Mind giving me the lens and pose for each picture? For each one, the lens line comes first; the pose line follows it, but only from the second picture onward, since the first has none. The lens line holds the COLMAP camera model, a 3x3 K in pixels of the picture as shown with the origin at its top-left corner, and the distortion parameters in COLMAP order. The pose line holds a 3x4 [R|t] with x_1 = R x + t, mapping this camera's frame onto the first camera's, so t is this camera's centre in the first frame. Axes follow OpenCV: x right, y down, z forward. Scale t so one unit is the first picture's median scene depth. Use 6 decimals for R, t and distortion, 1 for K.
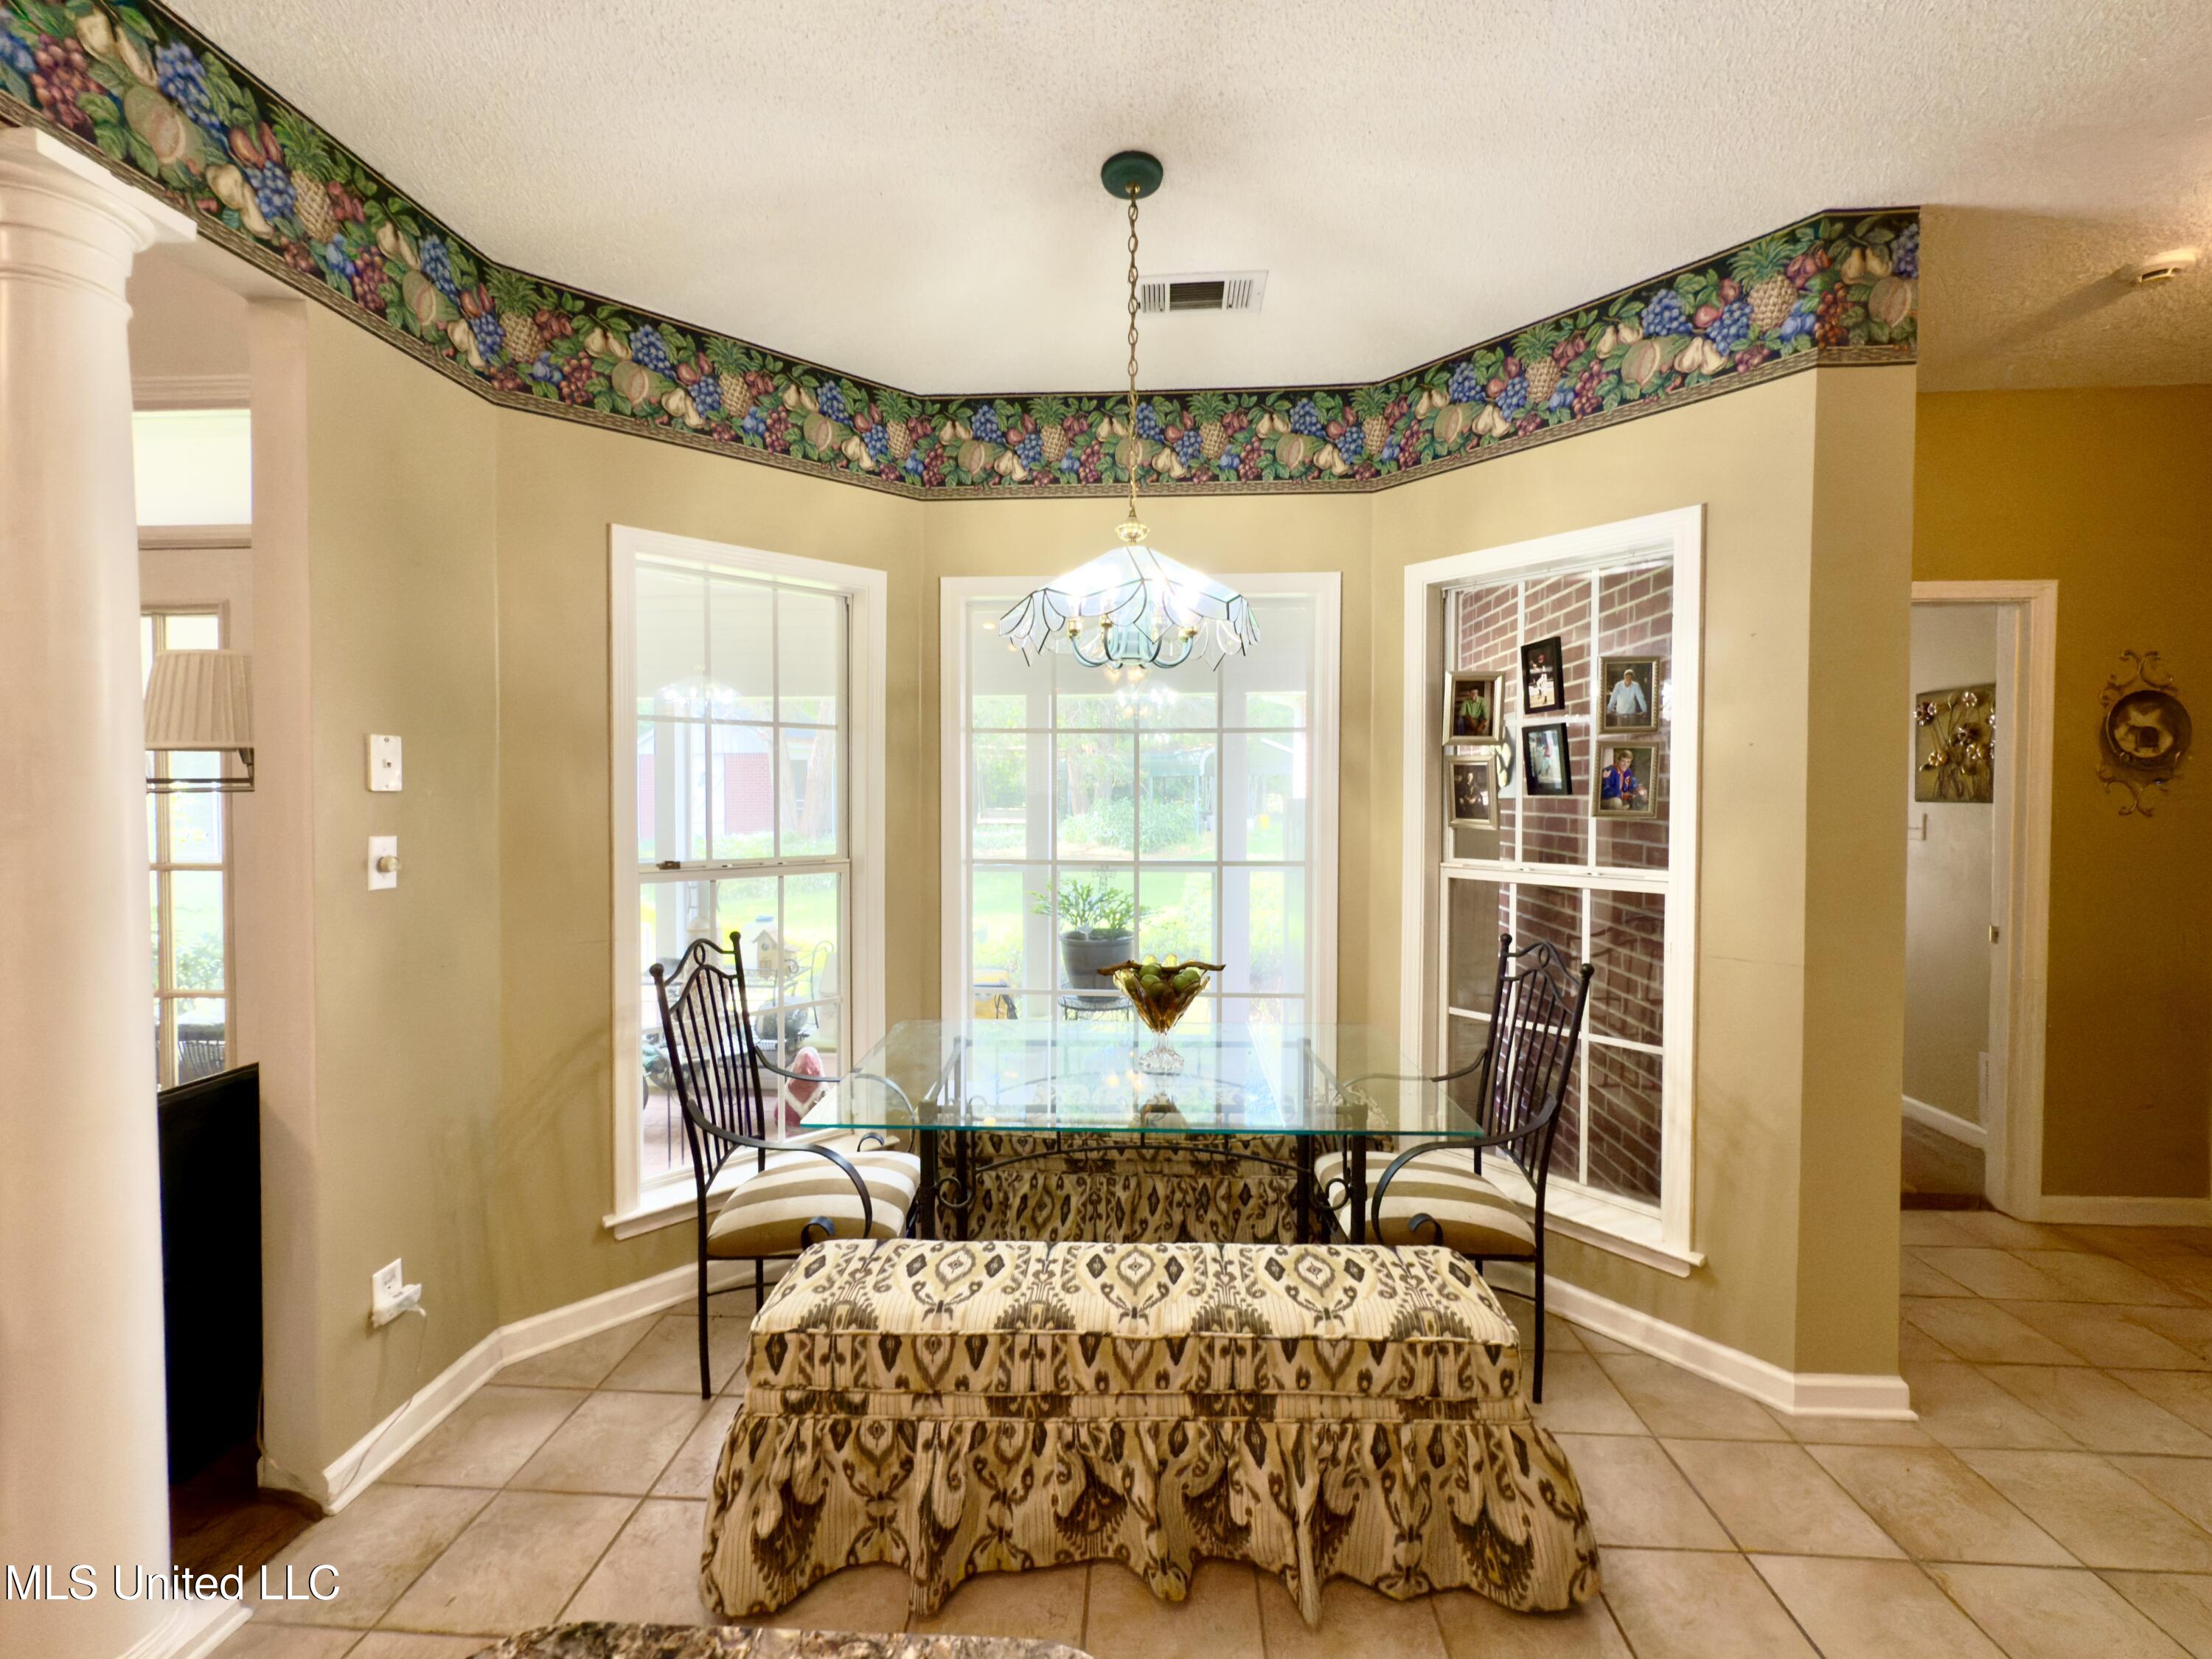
lens RADIAL K [[904.7, 0, 1093.9], [0, 904.7, 807.5], [0, 0, 1]] dist [-0.001751, -0.000174]
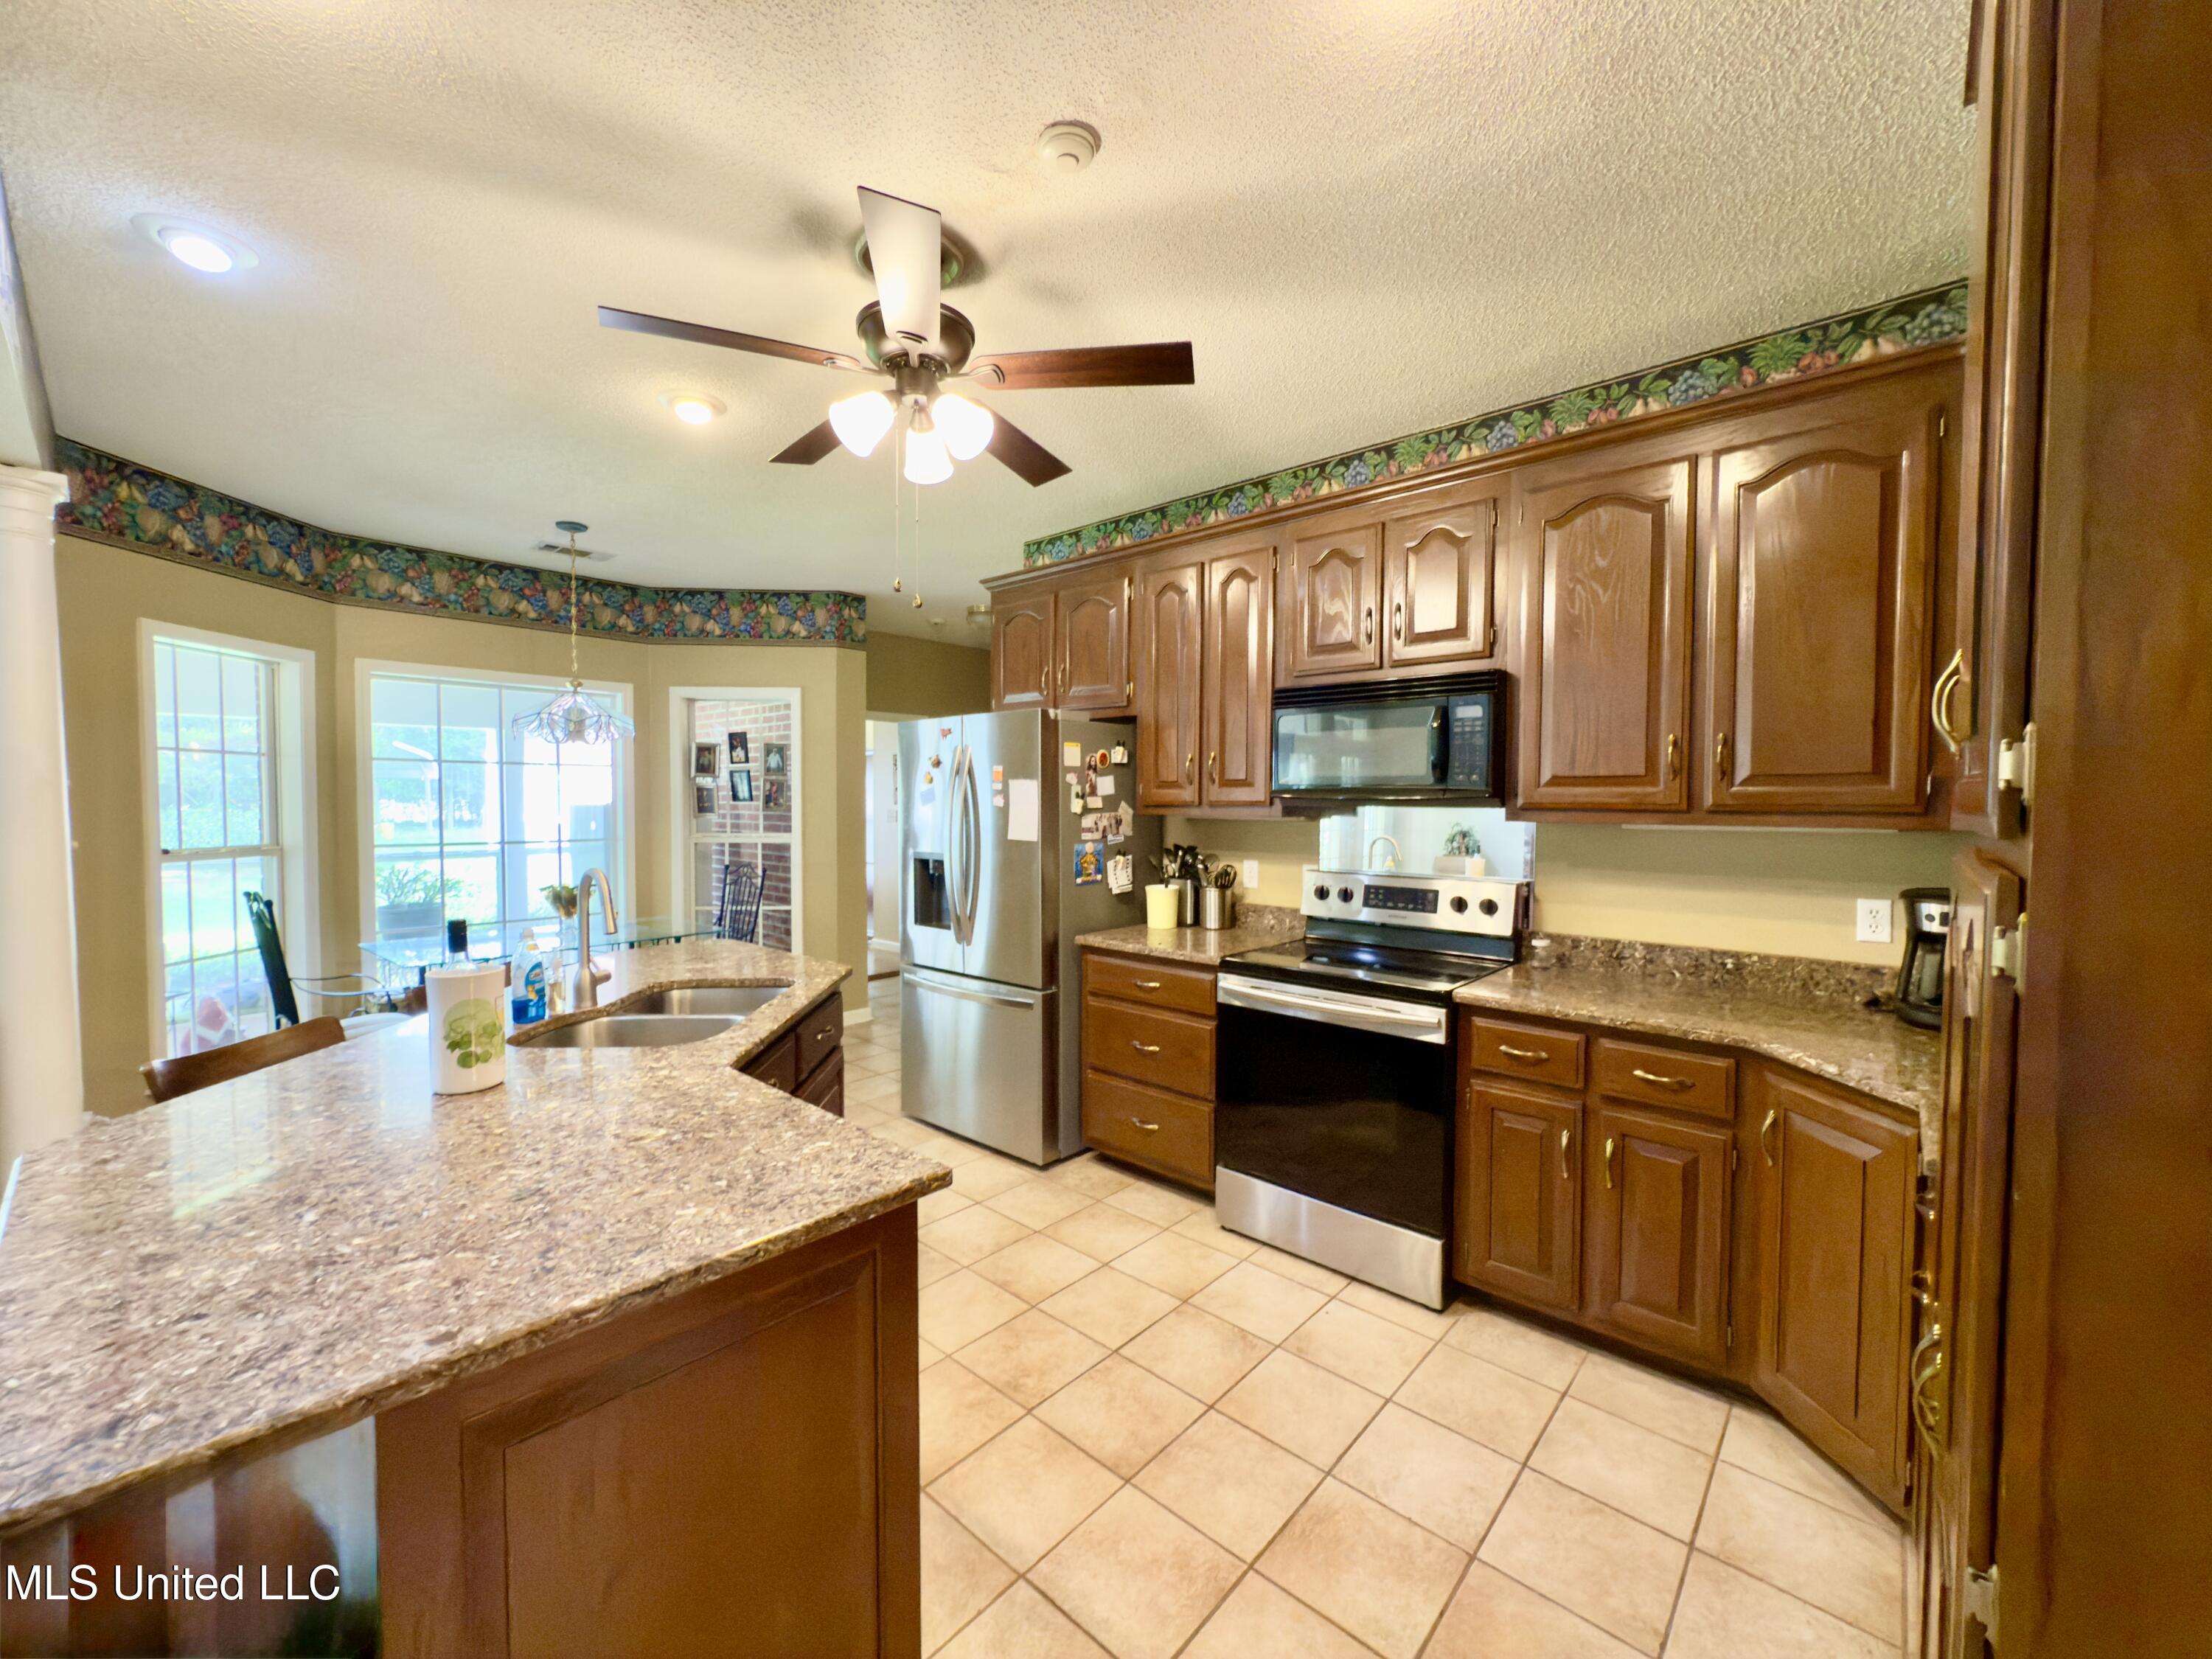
lens RADIAL K [[881.4, 0, 1106.0], [0, 881.4, 829.5], [0, 0, 1]] dist [-0.000484, 0.000444]
pose [[0.616787, -0.025300, 0.786723, -0.713835], [0.012464, 0.999672, 0.022376, 0.018647], [-0.787031, -0.003995, 0.616900, -1.137756]]
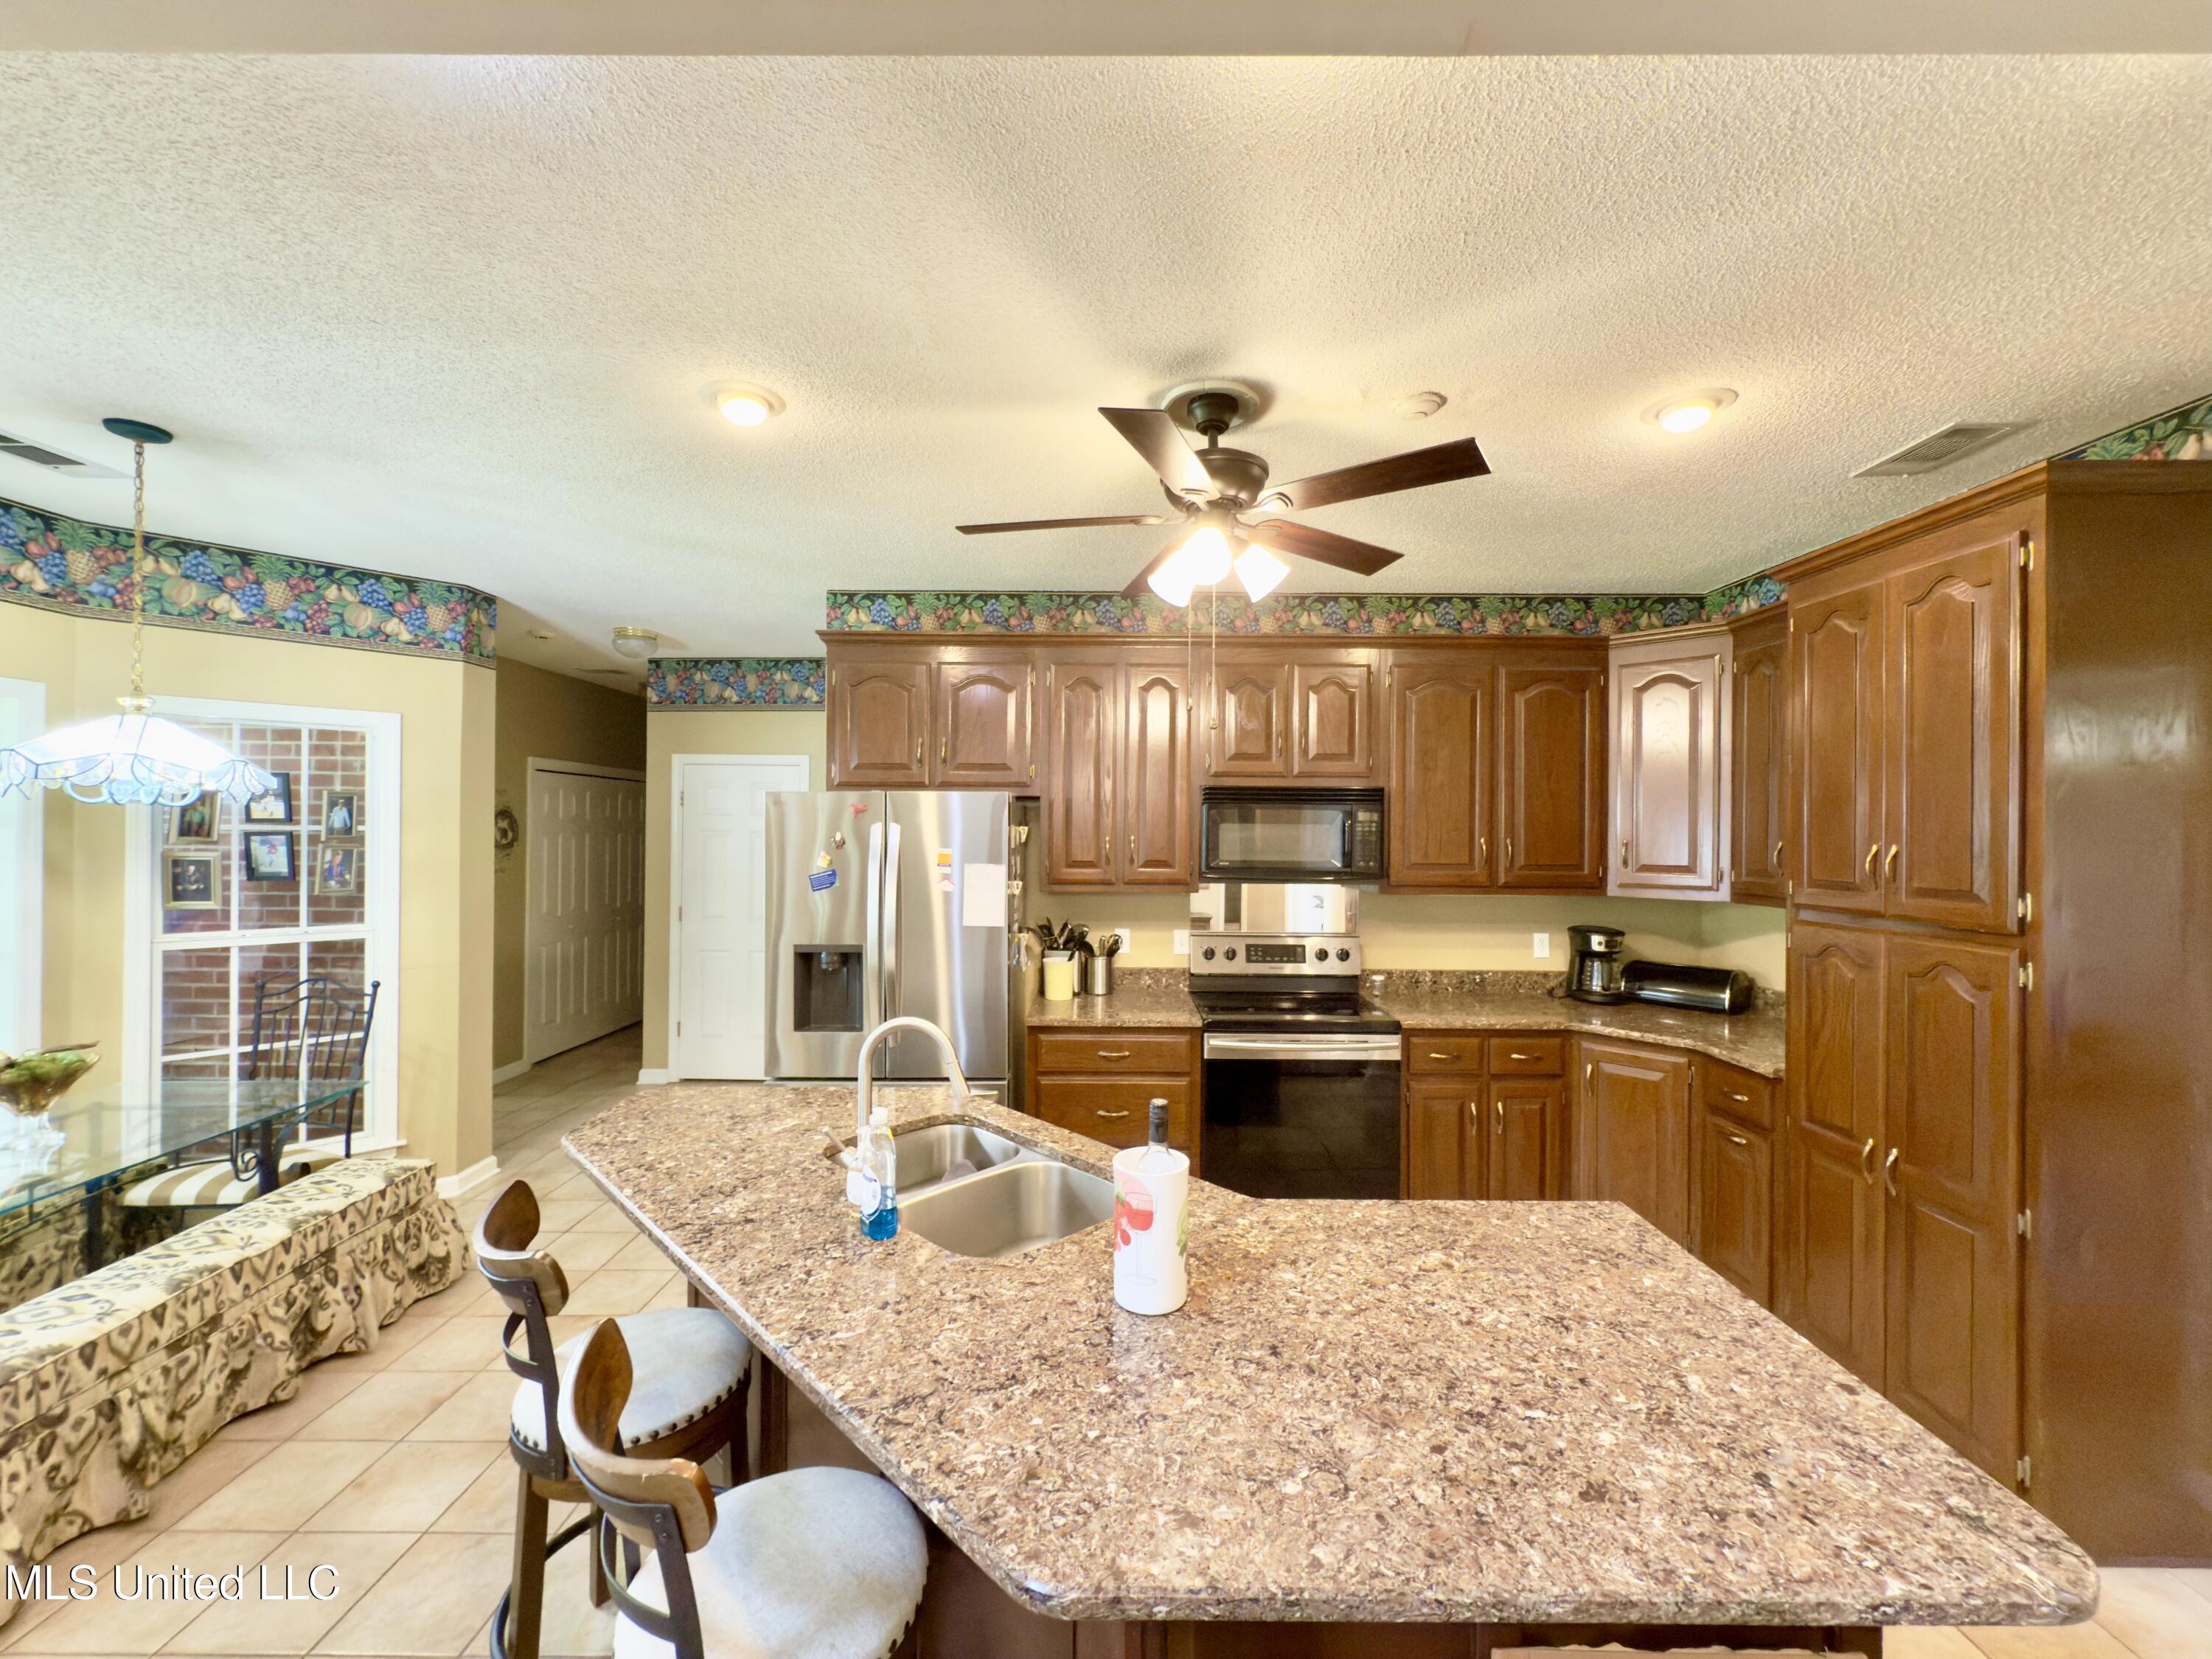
lens RADIAL K [[881.4, 0, 1106.0], [0, 881.4, 829.5], [0, 0, 1]] dist [-0.000484, 0.000444]
pose [[-0.064849, 0.002354, 0.997892, -1.066865], [0.013650, 0.999906, -0.001471, -0.081677], [-0.997802, 0.013526, -0.064875, -0.246950]]
